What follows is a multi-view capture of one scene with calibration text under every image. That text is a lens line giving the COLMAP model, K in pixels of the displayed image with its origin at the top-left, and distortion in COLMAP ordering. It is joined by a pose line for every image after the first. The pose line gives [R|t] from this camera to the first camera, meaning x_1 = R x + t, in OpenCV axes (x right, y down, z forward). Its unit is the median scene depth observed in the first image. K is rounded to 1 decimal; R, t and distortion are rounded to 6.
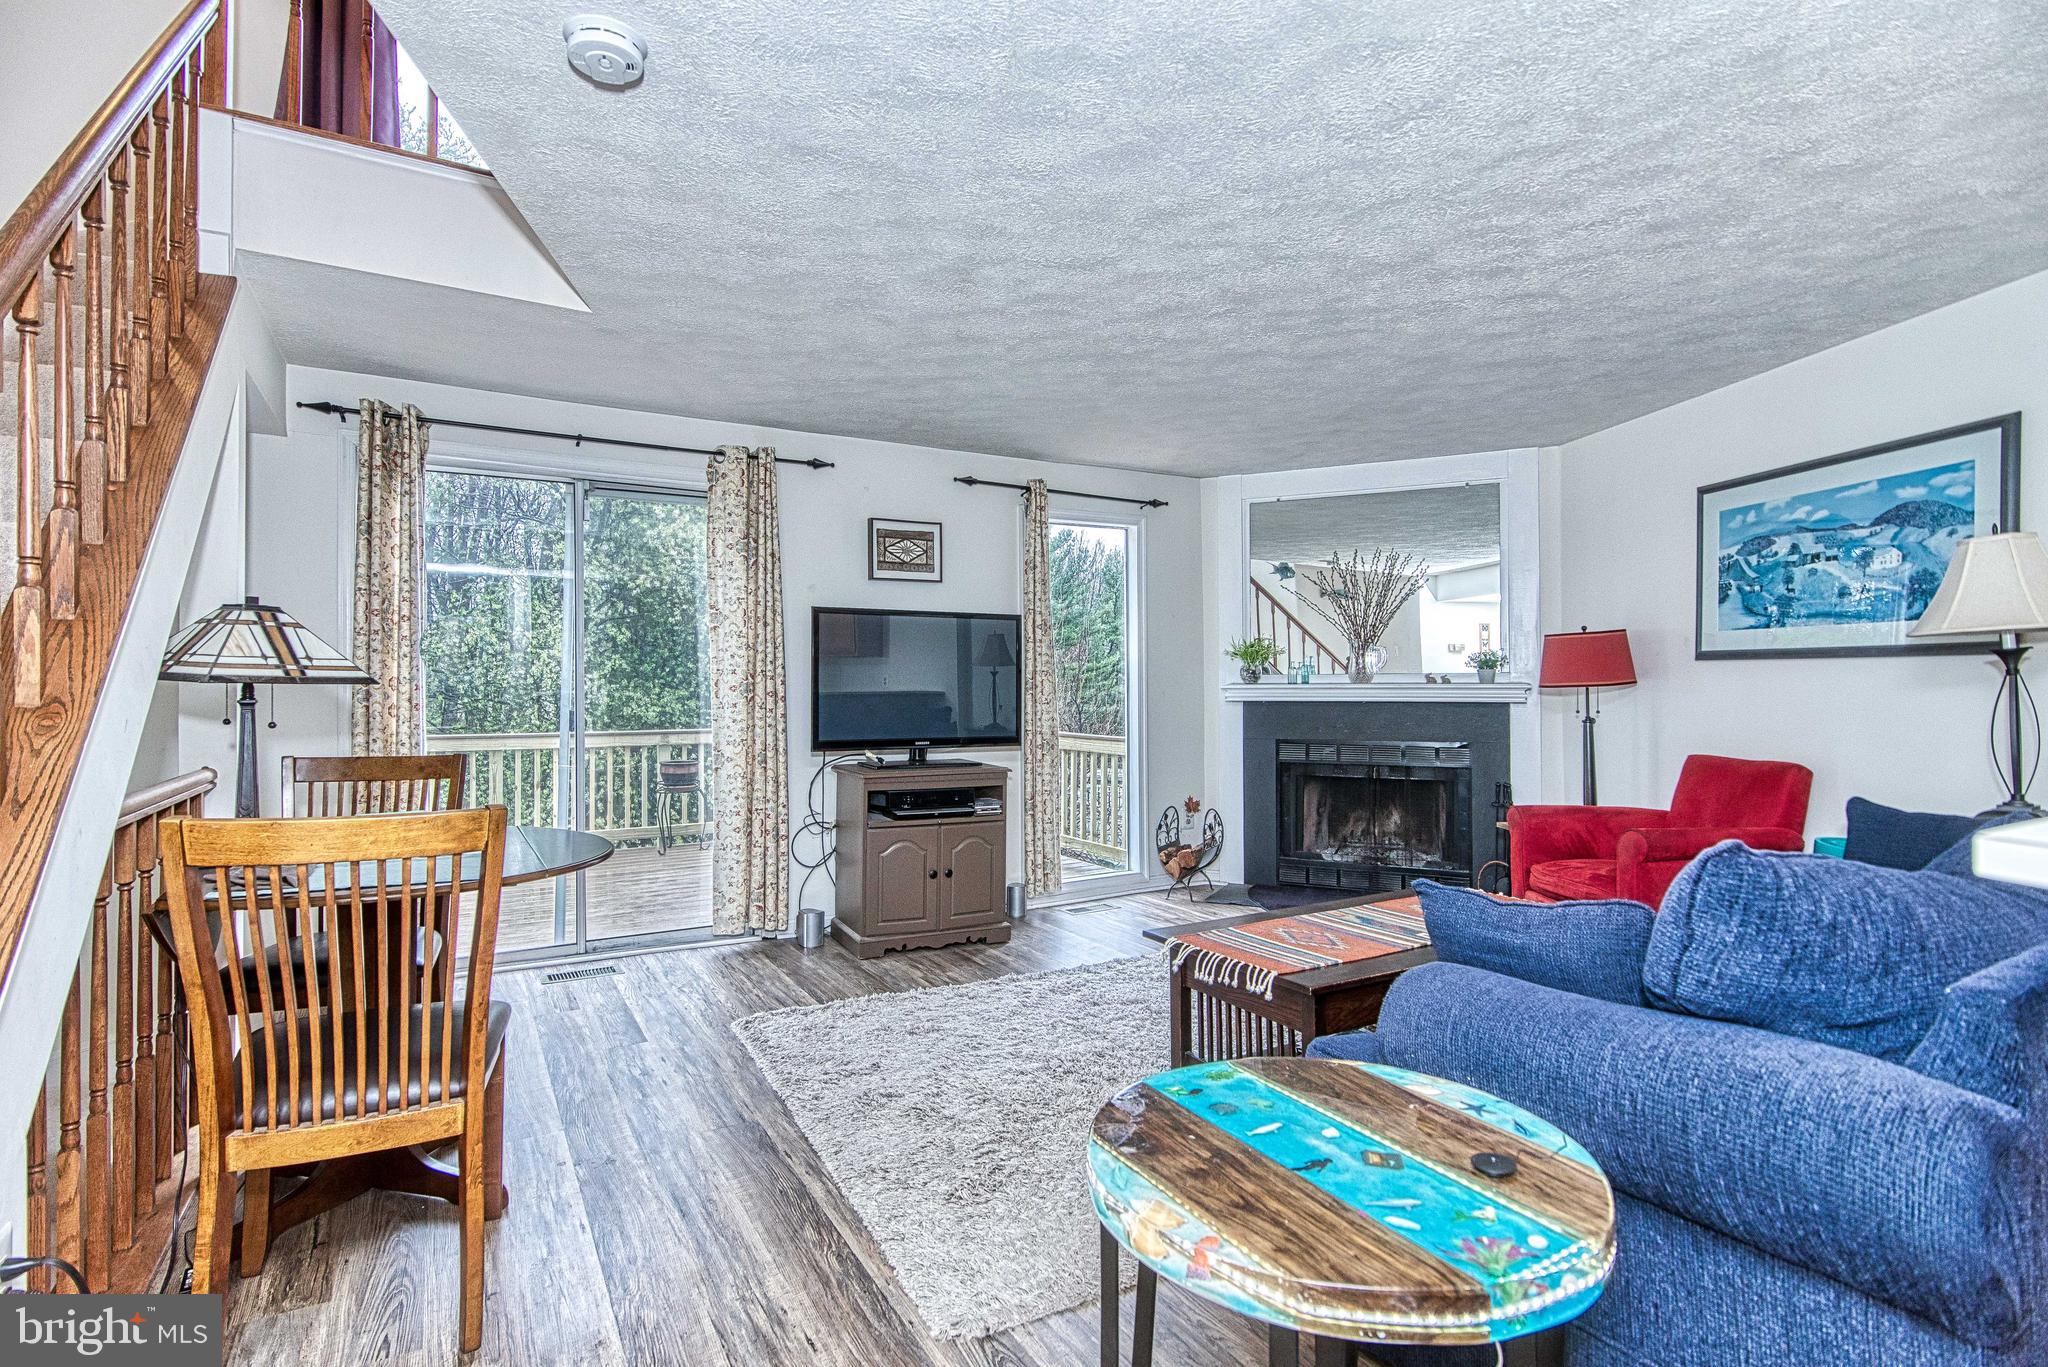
lens RADIAL K [[994.9, 0, 1021.2], [0, 994.9, 678.4], [0, 0, 1]] dist [-0.010506, 0.000654]
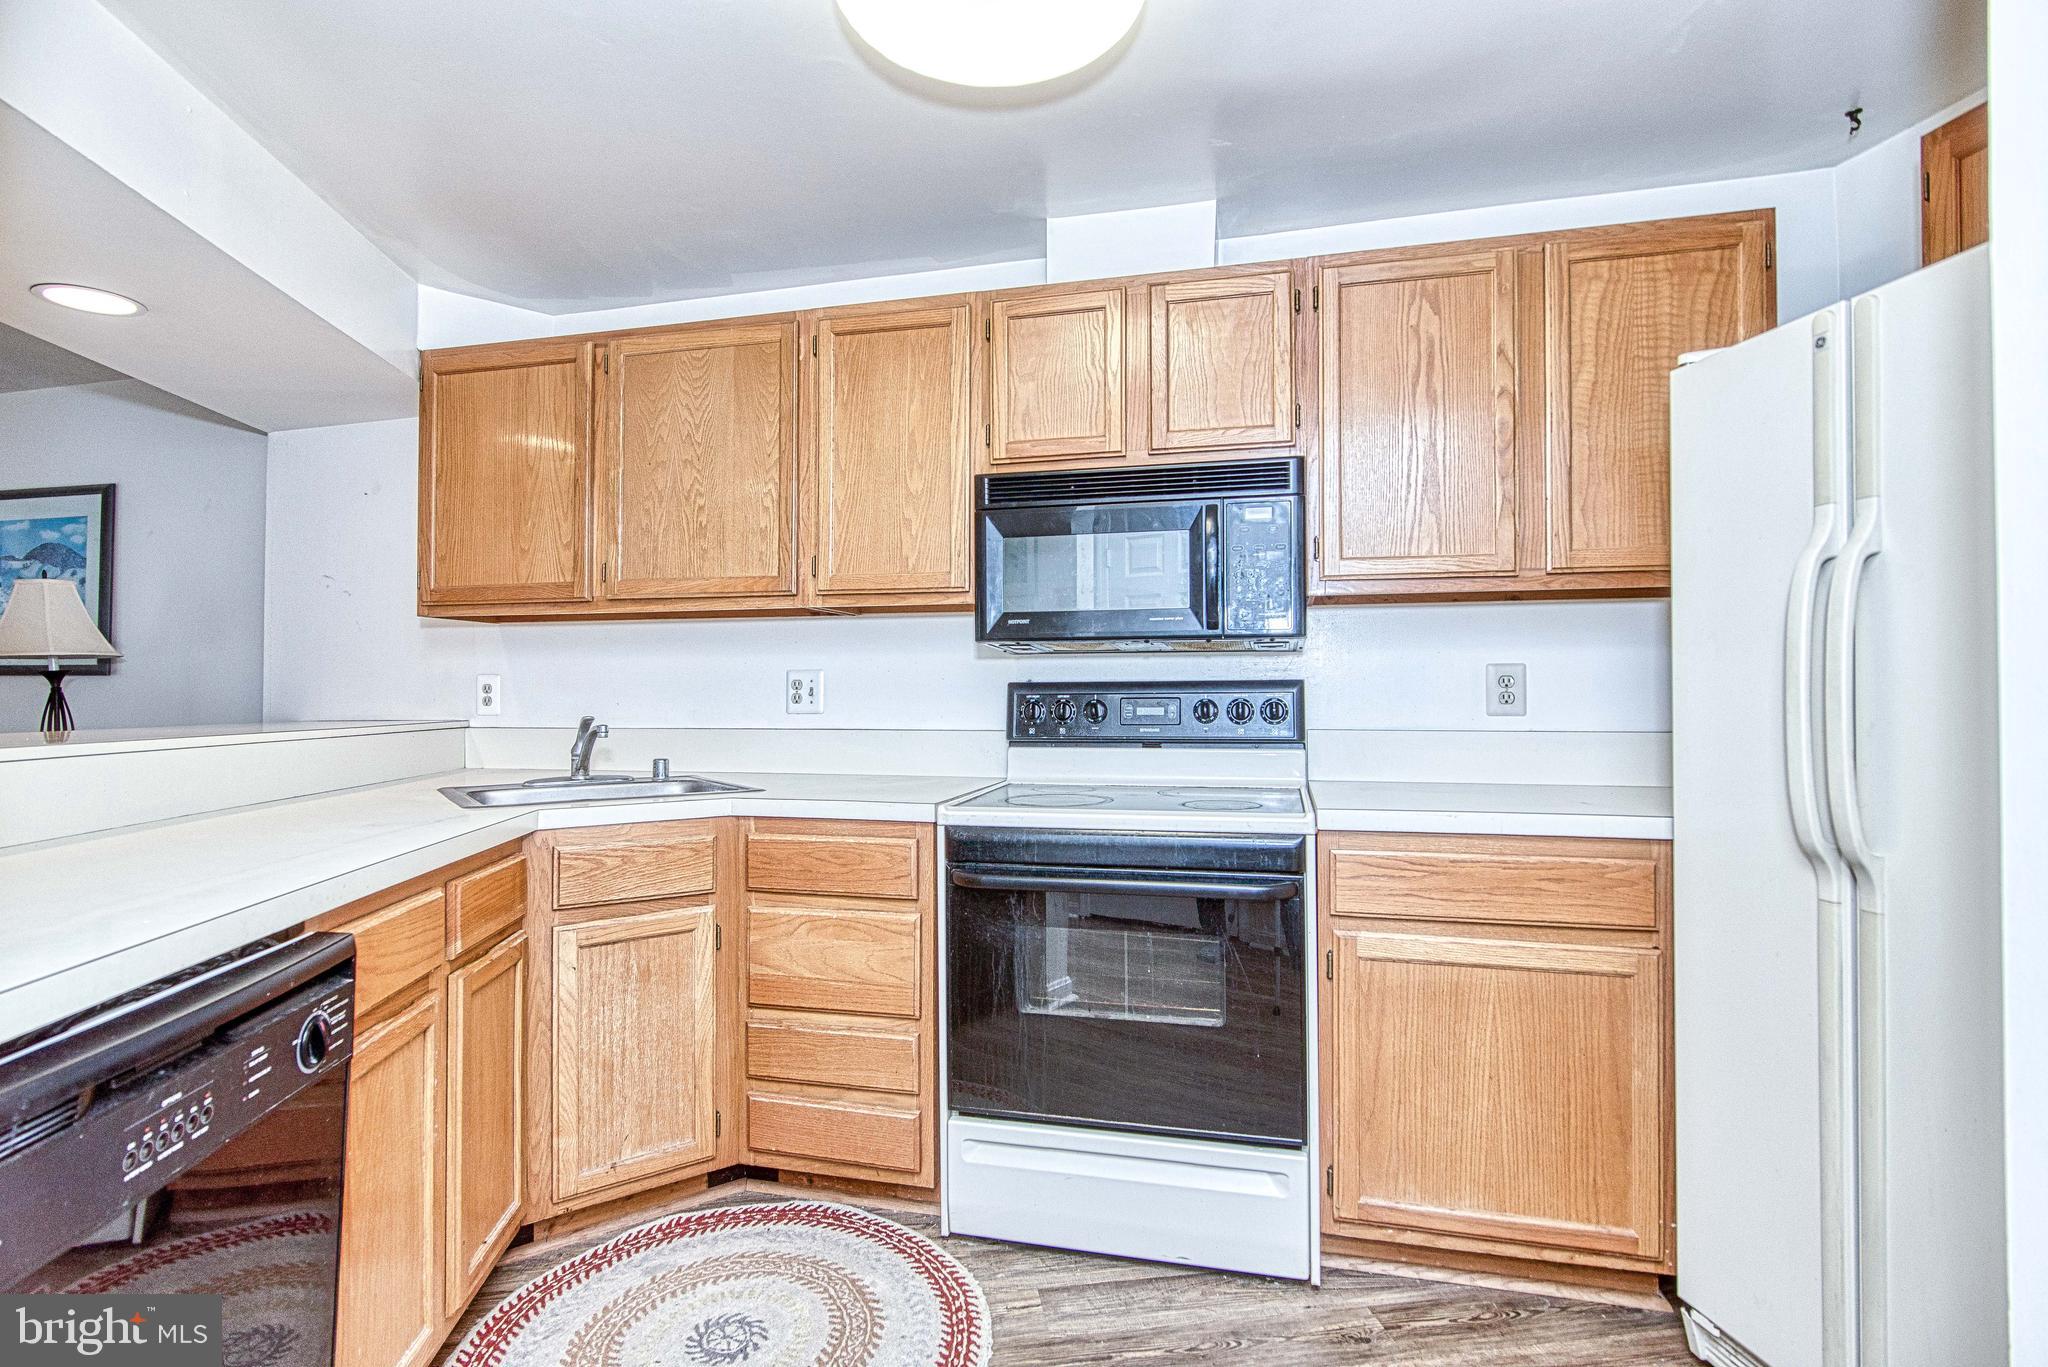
lens RADIAL K [[1000.7, 0, 1024.8], [0, 1000.7, 679.6], [0, 0, 1]] dist [-0.001182, -0.001083]
pose [[0.366210, 0.016105, 0.930393, 0.186548], [-0.003885, 0.999868, -0.015778, -0.003072], [-0.930524, 0.002163, 0.366224, -0.408877]]
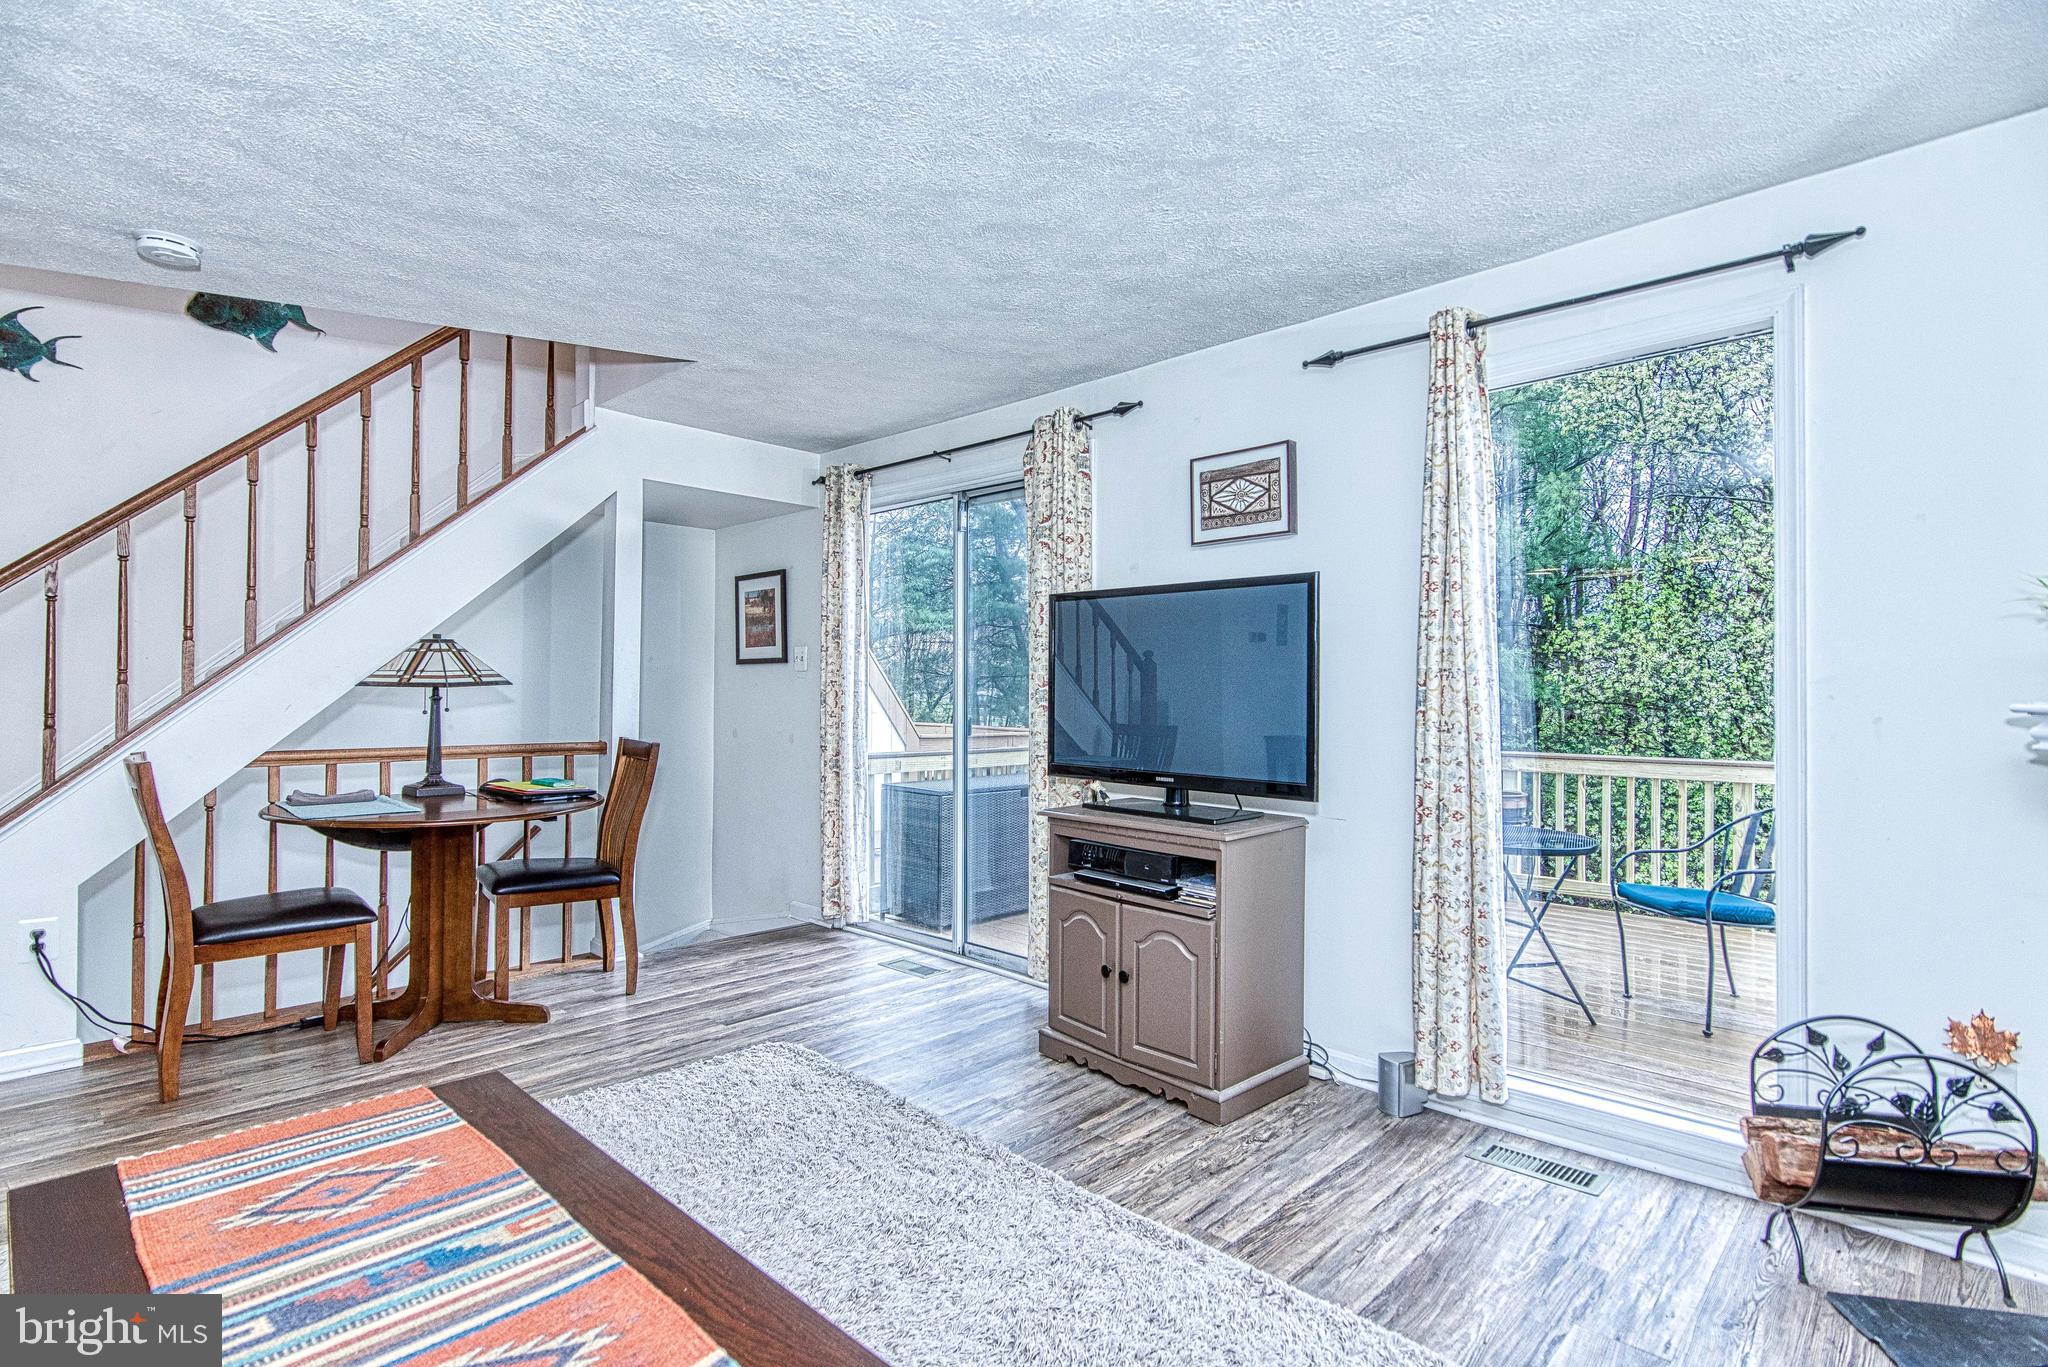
lens RADIAL K [[998.5, 0, 1021.8], [0, 998.5, 679.8], [0, 0, 1]] dist [-0.003771, -0.000202]
pose [[0.278541, -0.008036, -0.960391, 0.600511], [-0.001092, 0.999962, -0.008684, 0.003754], [0.960424, 0.003467, 0.278521, 0.816031]]
